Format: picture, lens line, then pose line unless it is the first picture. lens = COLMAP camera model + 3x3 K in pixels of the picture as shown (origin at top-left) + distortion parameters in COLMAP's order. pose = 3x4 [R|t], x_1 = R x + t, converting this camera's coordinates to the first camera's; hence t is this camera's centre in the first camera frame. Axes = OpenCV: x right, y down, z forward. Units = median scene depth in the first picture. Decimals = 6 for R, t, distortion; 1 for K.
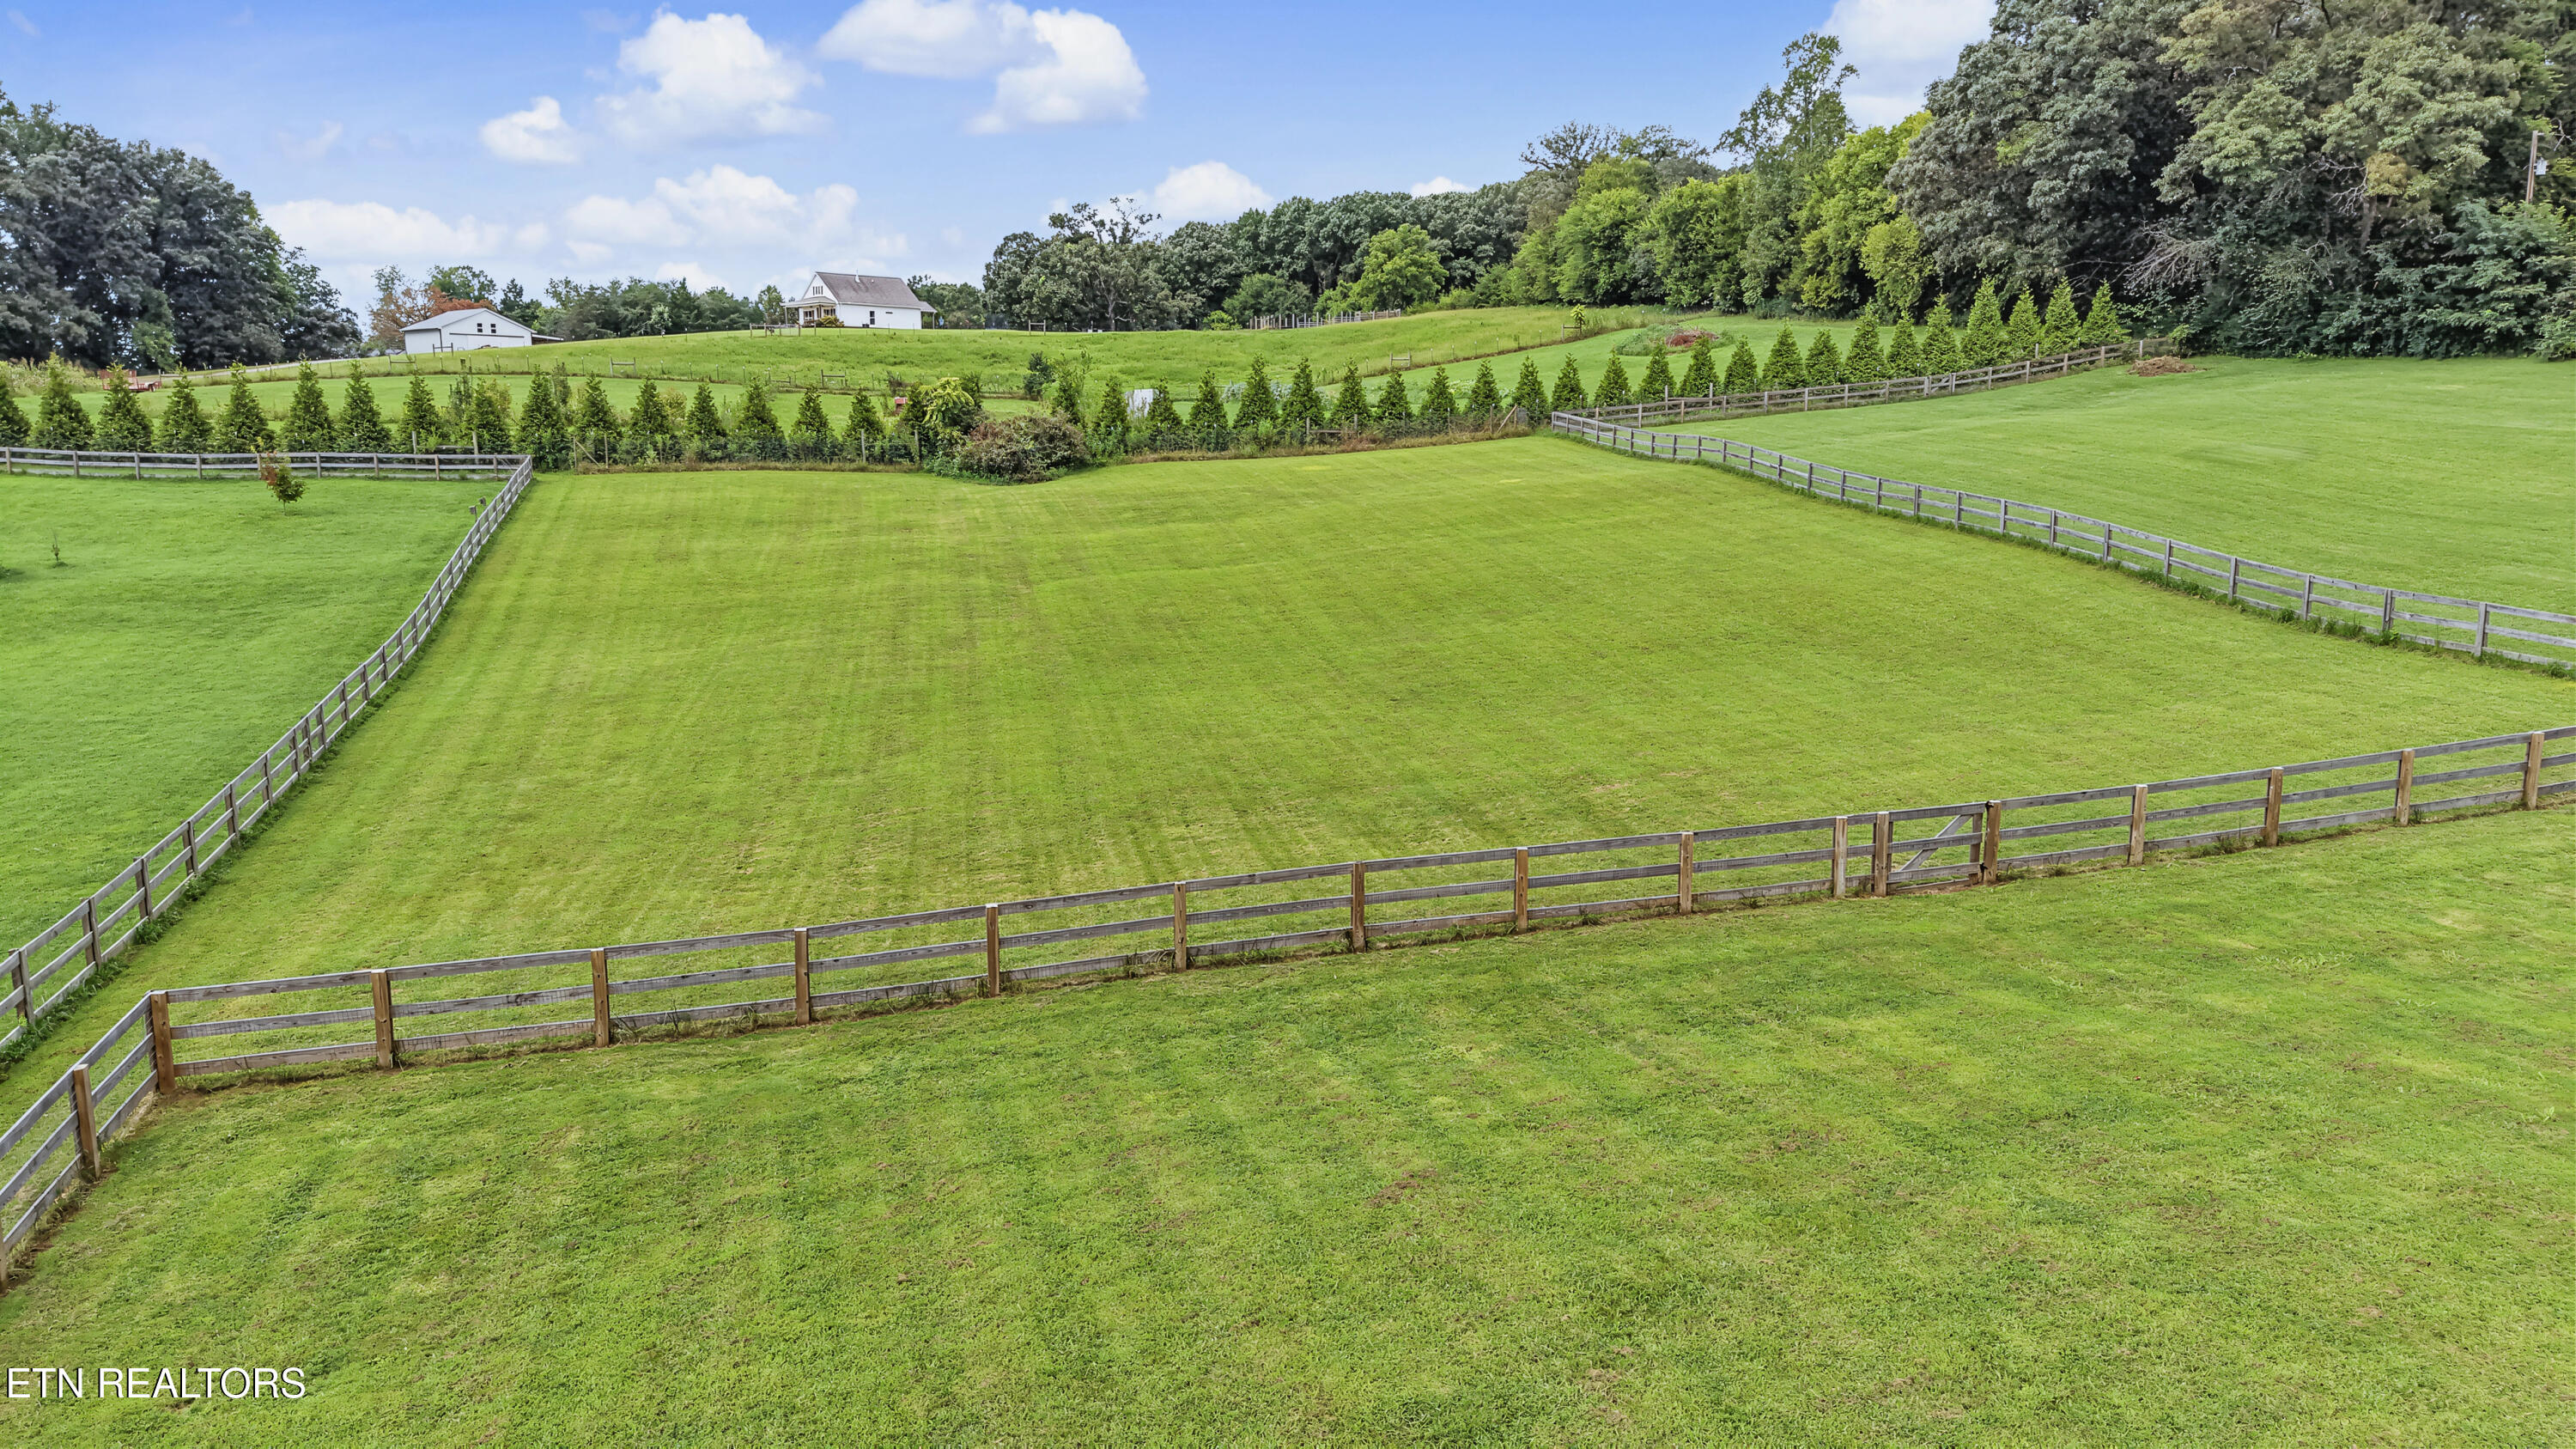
lens RADIAL K [[1707.4, 0, 1288.0], [0, 1707.4, 724.5], [0, 0, 1]] dist [0.017068, -0.008224]
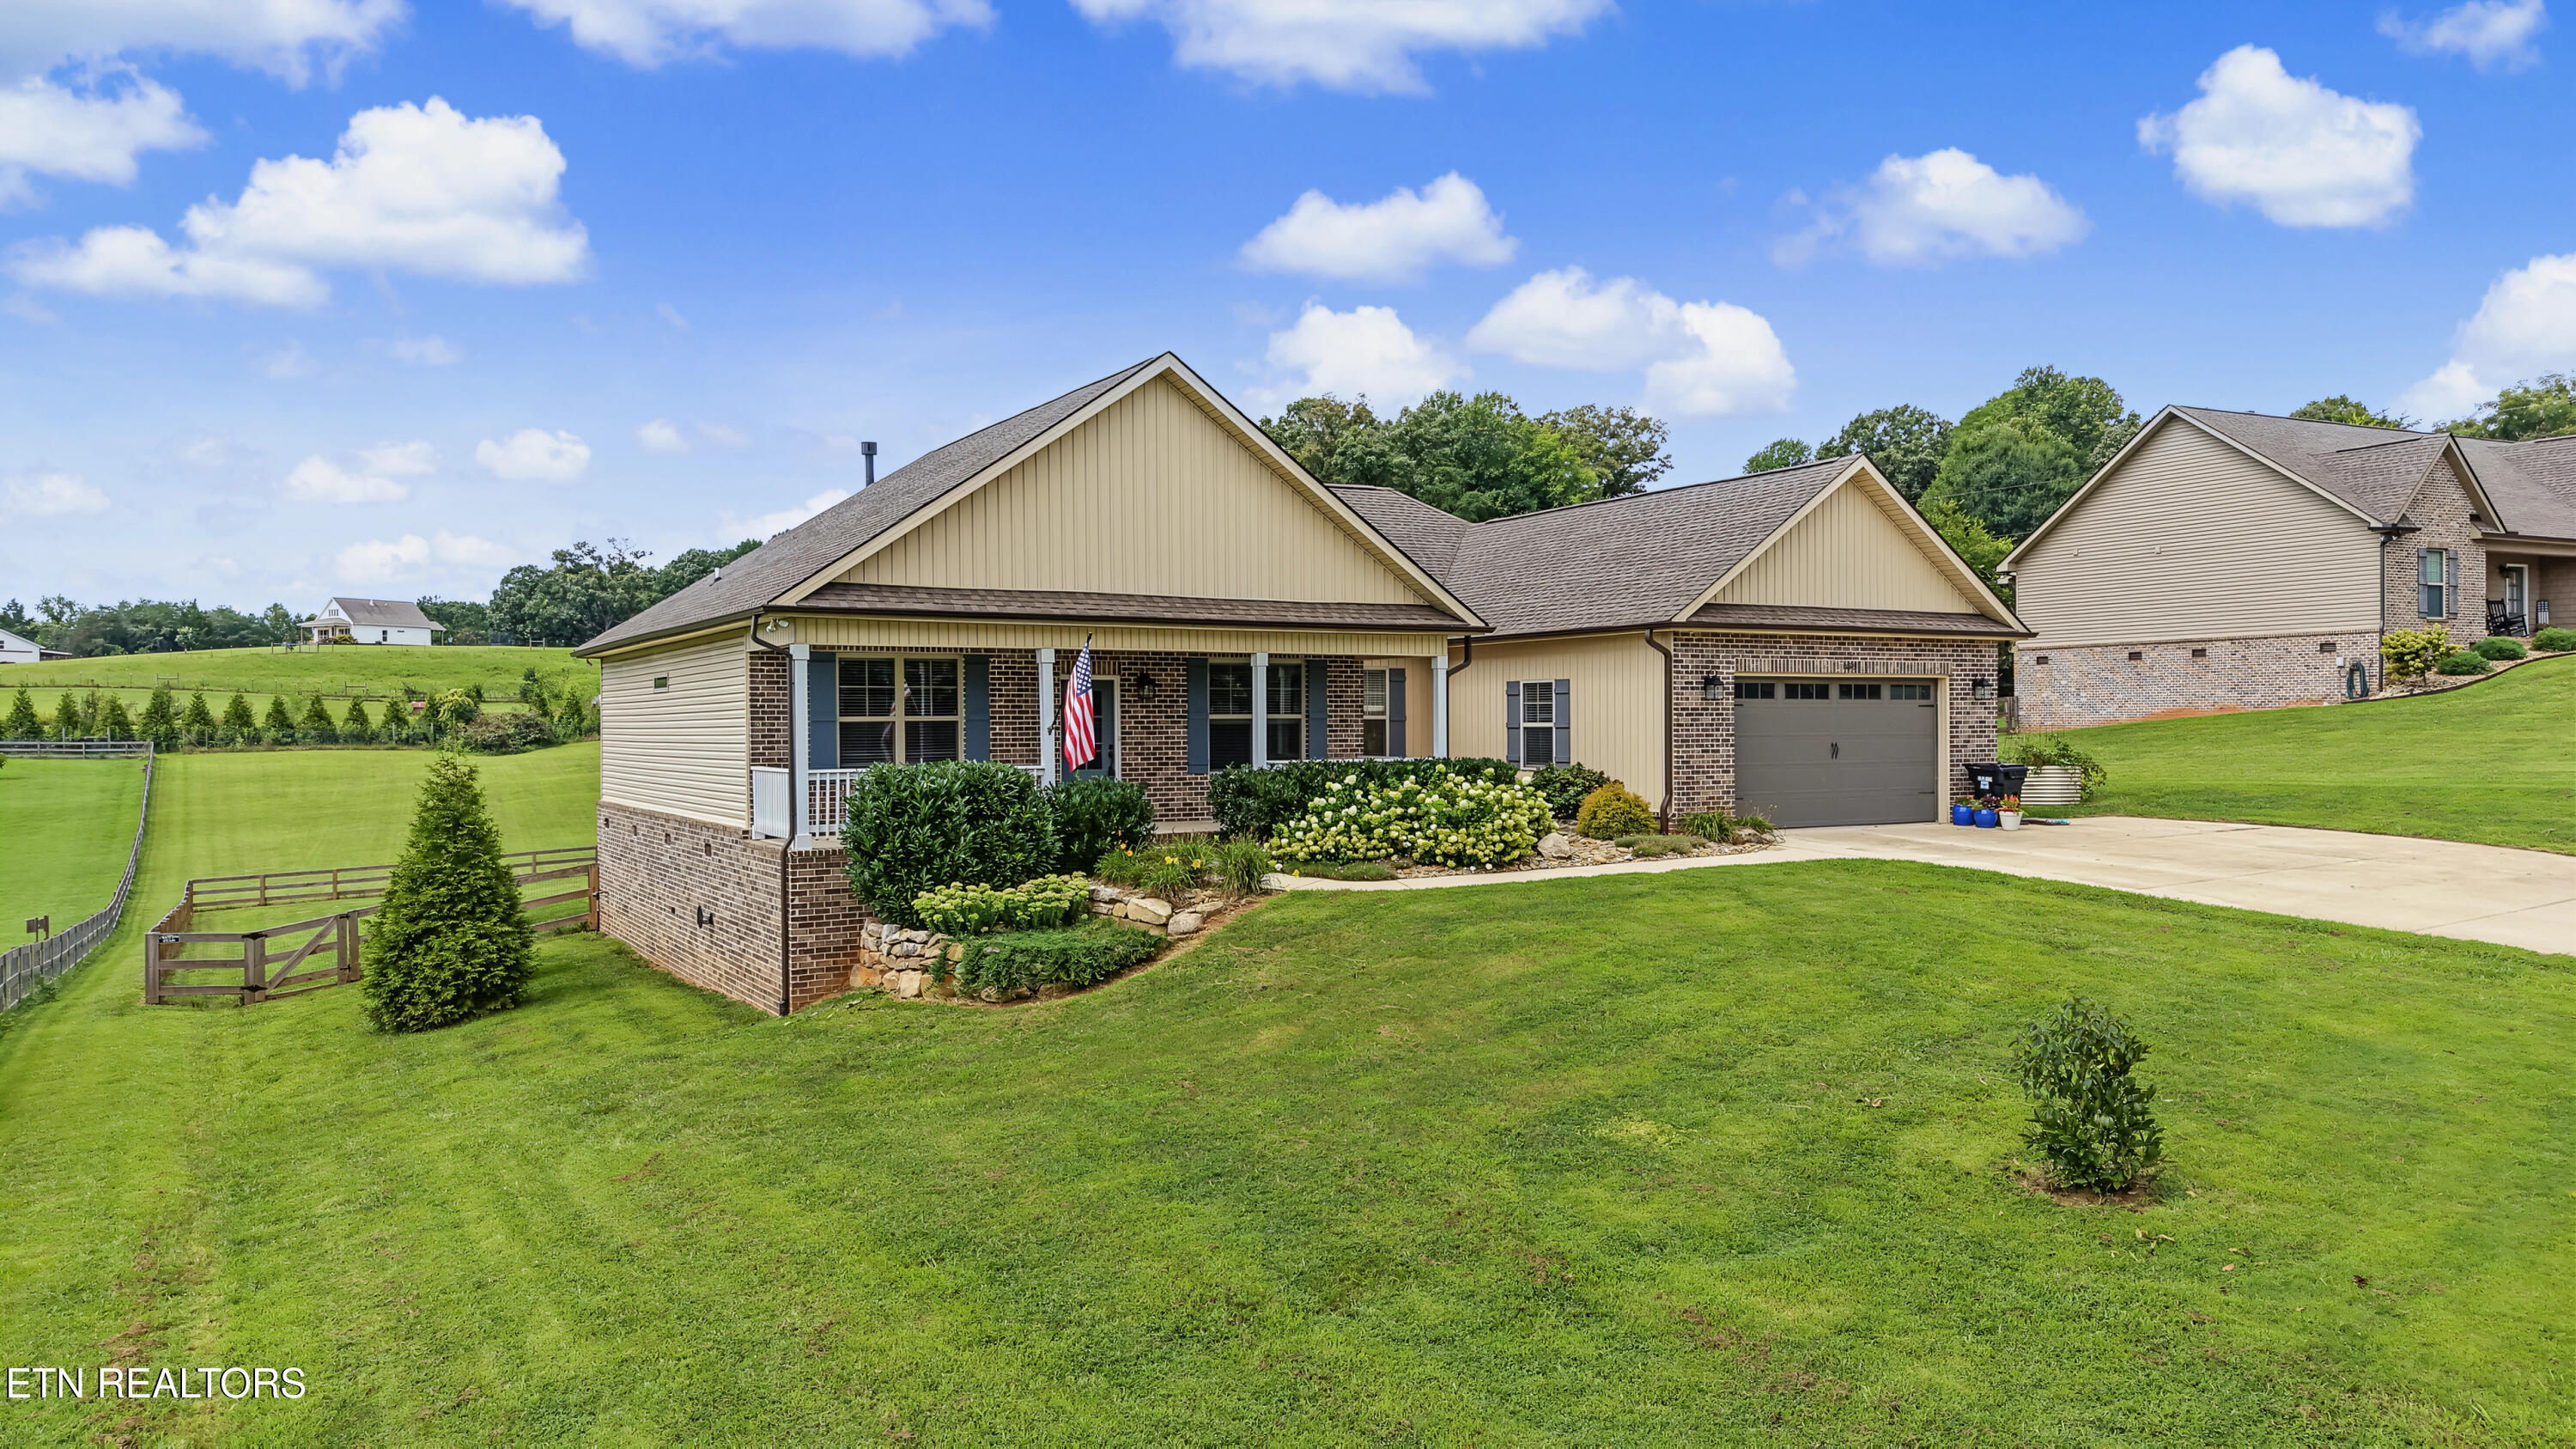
lens RADIAL K [[1745.3, 0, 1302.5], [0, 1745.3, 715.0], [0, 0, 1]] dist [0.074511, -0.092702]
pose [[0.967531, -0.010648, 0.252529, 0.063668], [0.055468, 0.983701, -0.171042, 0.062608], [-0.246592, 0.179496, 0.952352, -0.325431]]
